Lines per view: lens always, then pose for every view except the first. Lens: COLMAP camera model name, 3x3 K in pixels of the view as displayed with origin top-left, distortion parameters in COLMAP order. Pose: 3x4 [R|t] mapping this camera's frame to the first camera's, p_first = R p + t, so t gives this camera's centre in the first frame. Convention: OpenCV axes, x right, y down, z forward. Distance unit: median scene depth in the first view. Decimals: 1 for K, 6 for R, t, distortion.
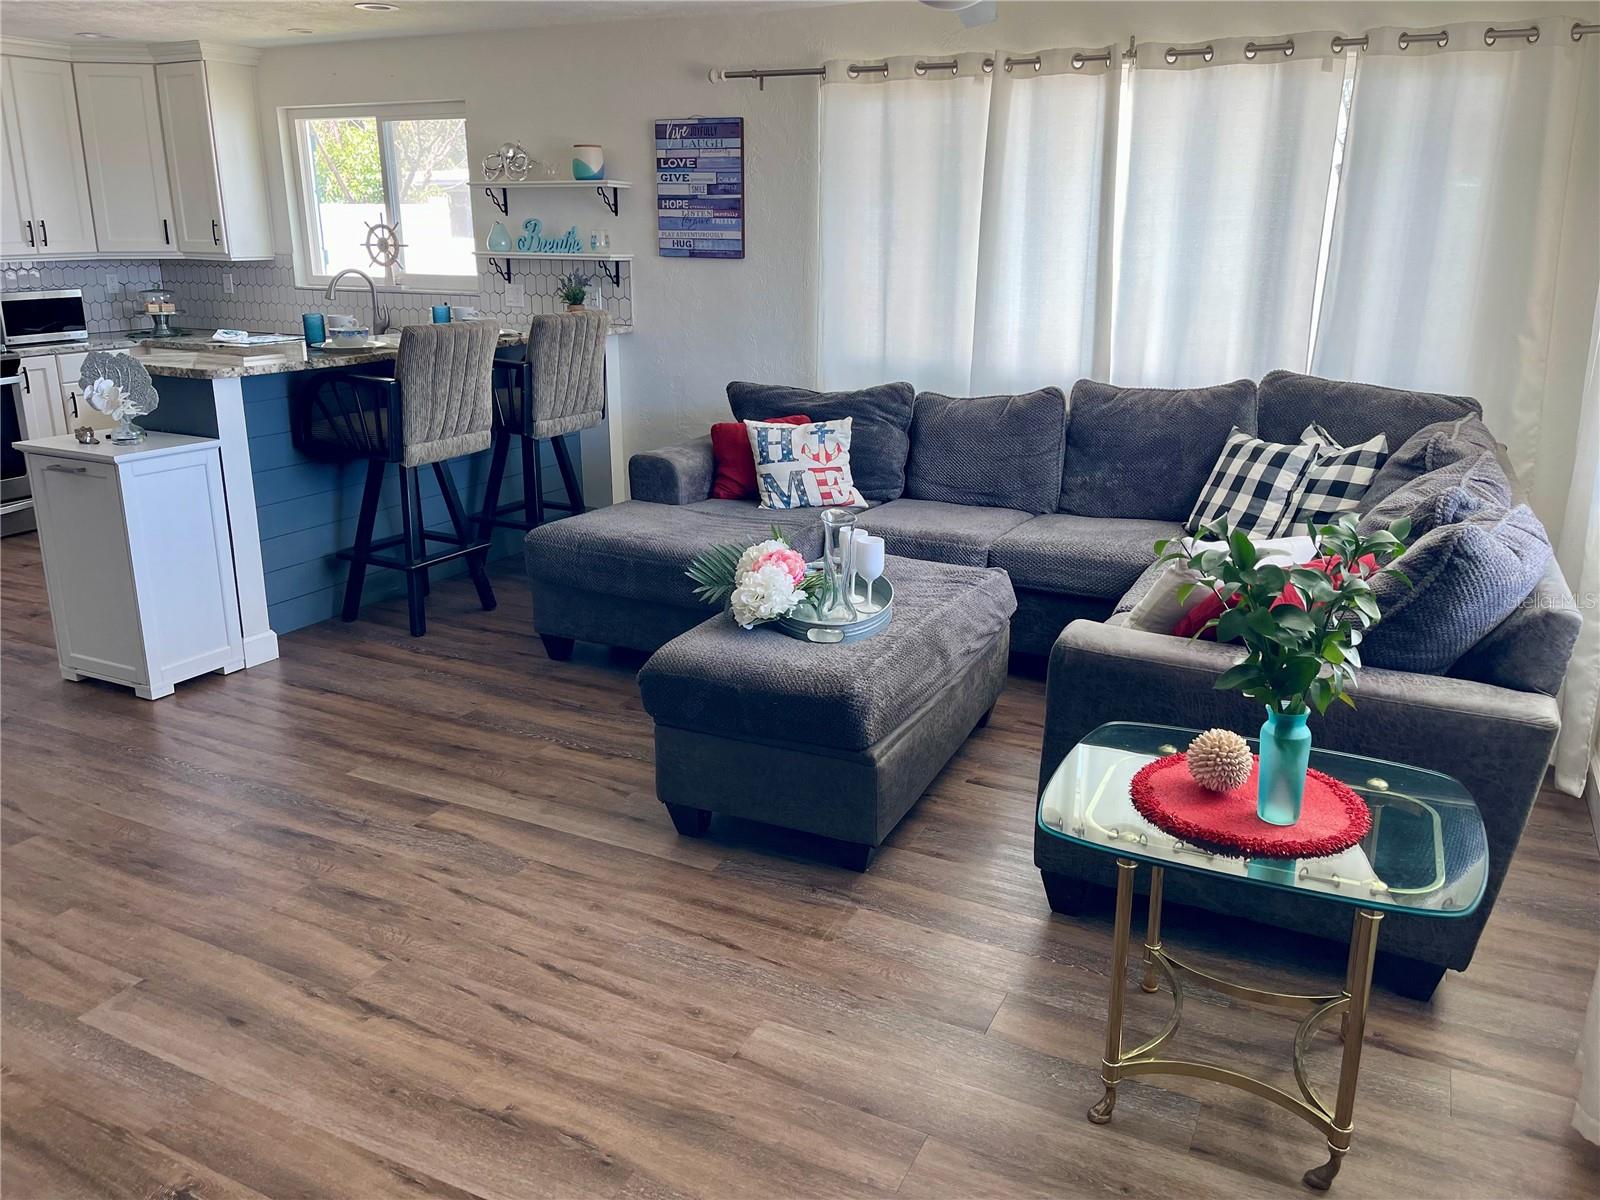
lens RADIAL K [[1223.1, 0, 806.2], [0, 1223.1, 581.6], [0, 0, 1]] dist [0.066611, -0.091692]
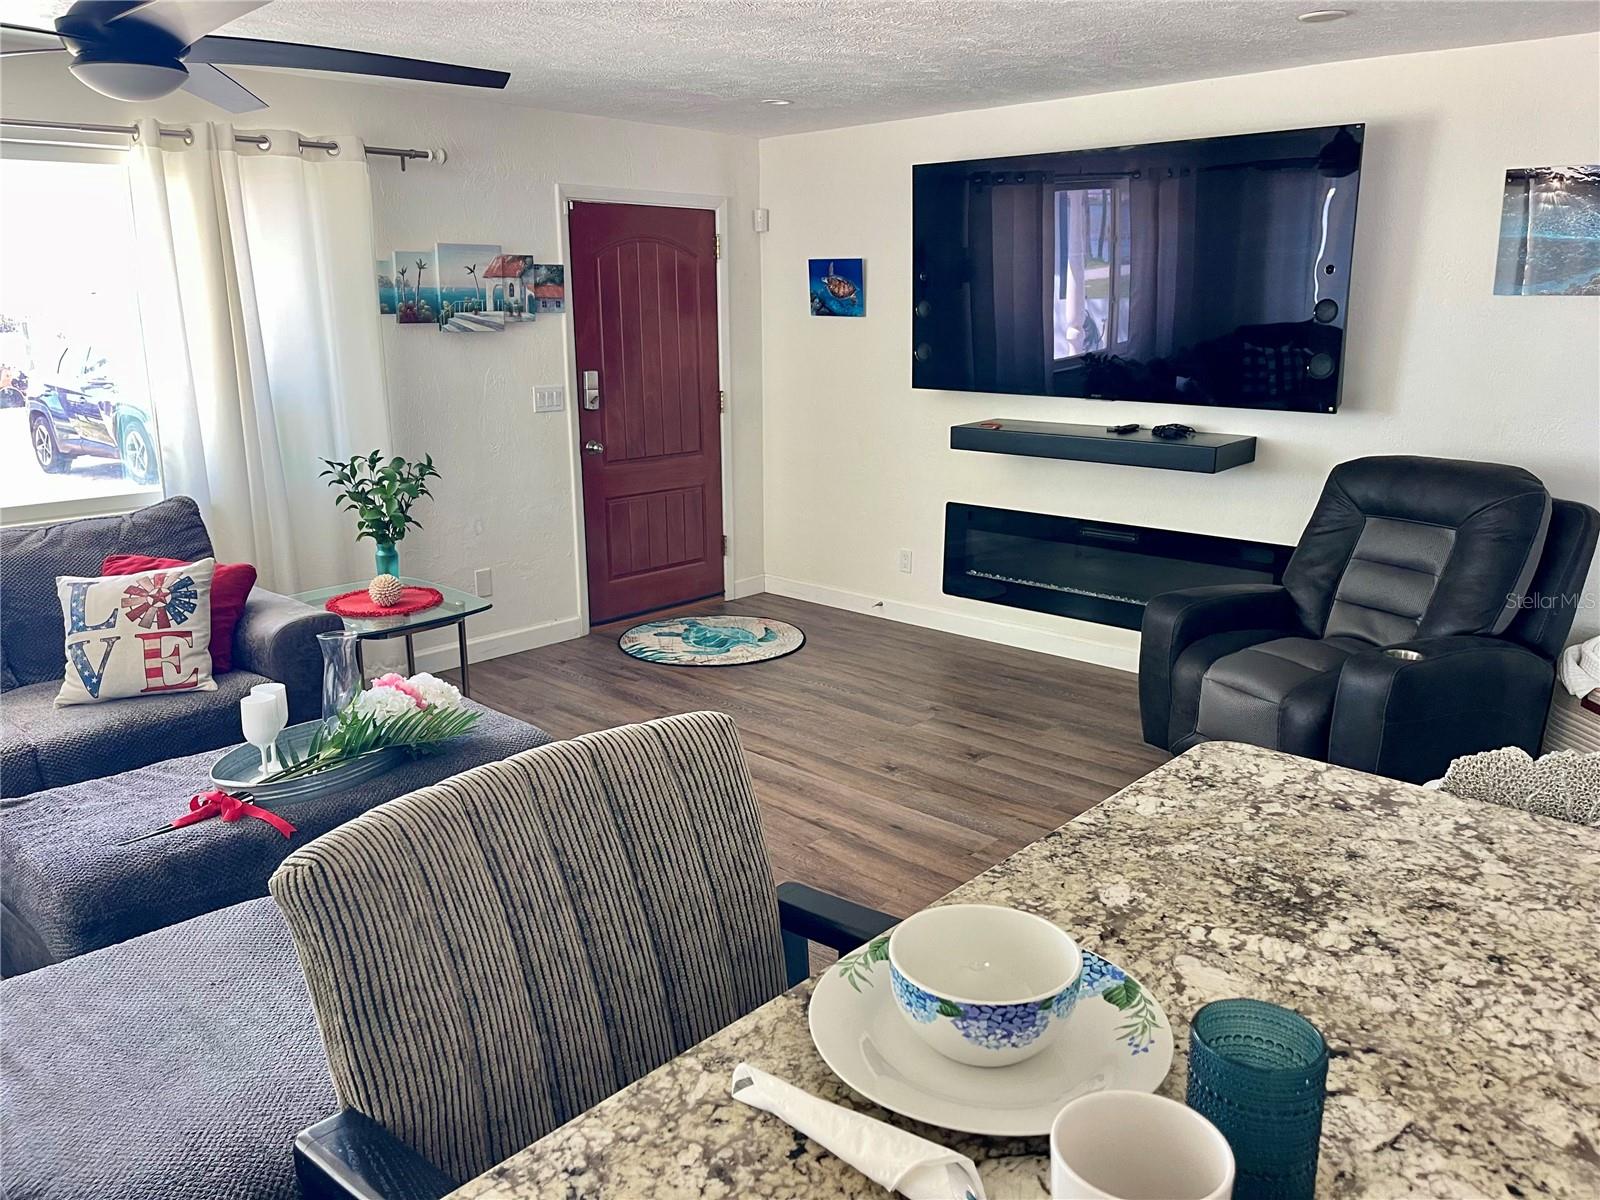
lens RADIAL K [[1206.3, 0, 828.6], [0, 1206.3, 596.5], [0, 0, 1]] dist [0.073126, -0.084022]
pose [[-0.964551, -0.063583, 0.256124, -0.276657], [0.072099, 0.870124, 0.487530, -0.242587], [-0.253858, 0.488714, -0.834694, 0.795147]]
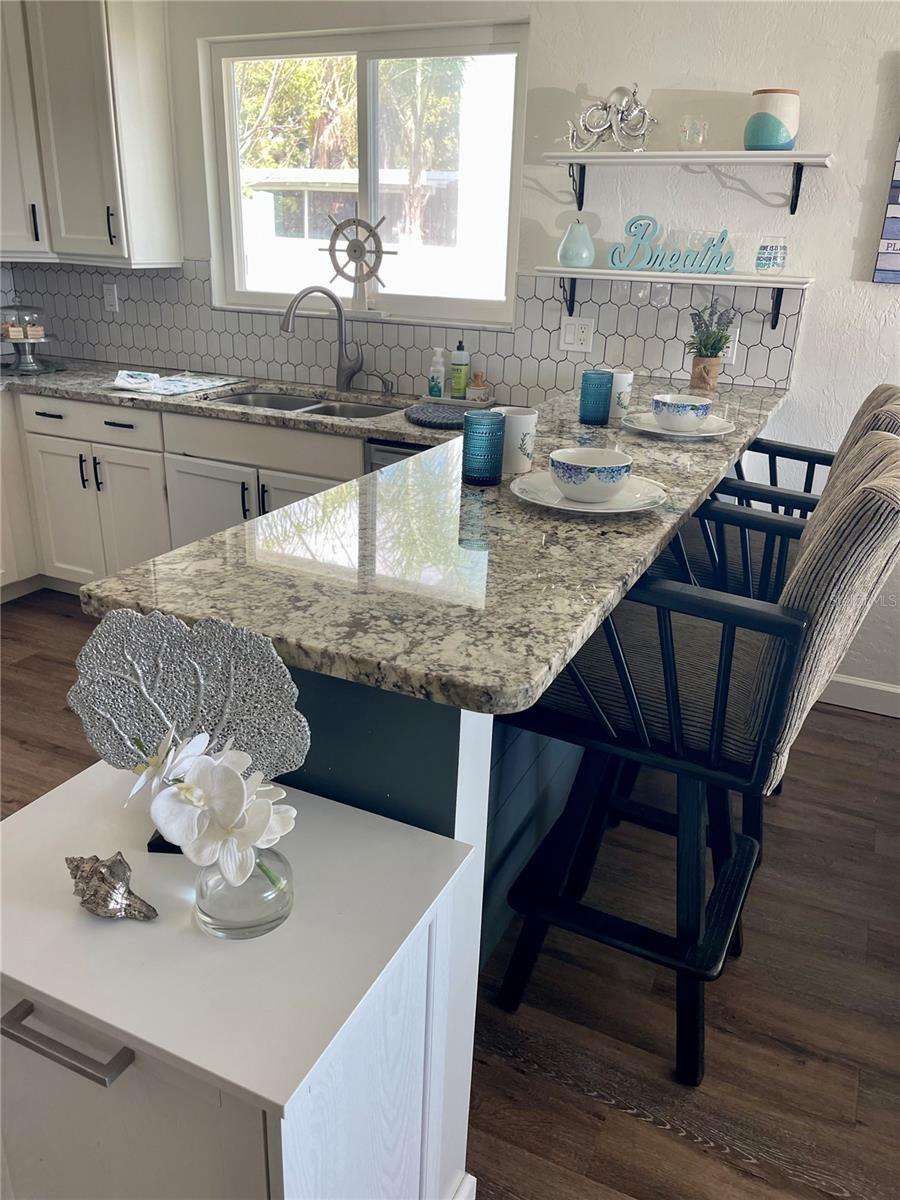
lens RADIAL K [[917.3, 0, 447.0], [0, 917.3, 595.1], [0, 0, 1]] dist [0.066611, -0.091692]
pose [[0.999428, 0.016356, 0.029586, -0.304441], [-0.019030, 0.995531, 0.092497, -0.129686], [-0.027941, -0.093007, 0.995273, 0.465086]]
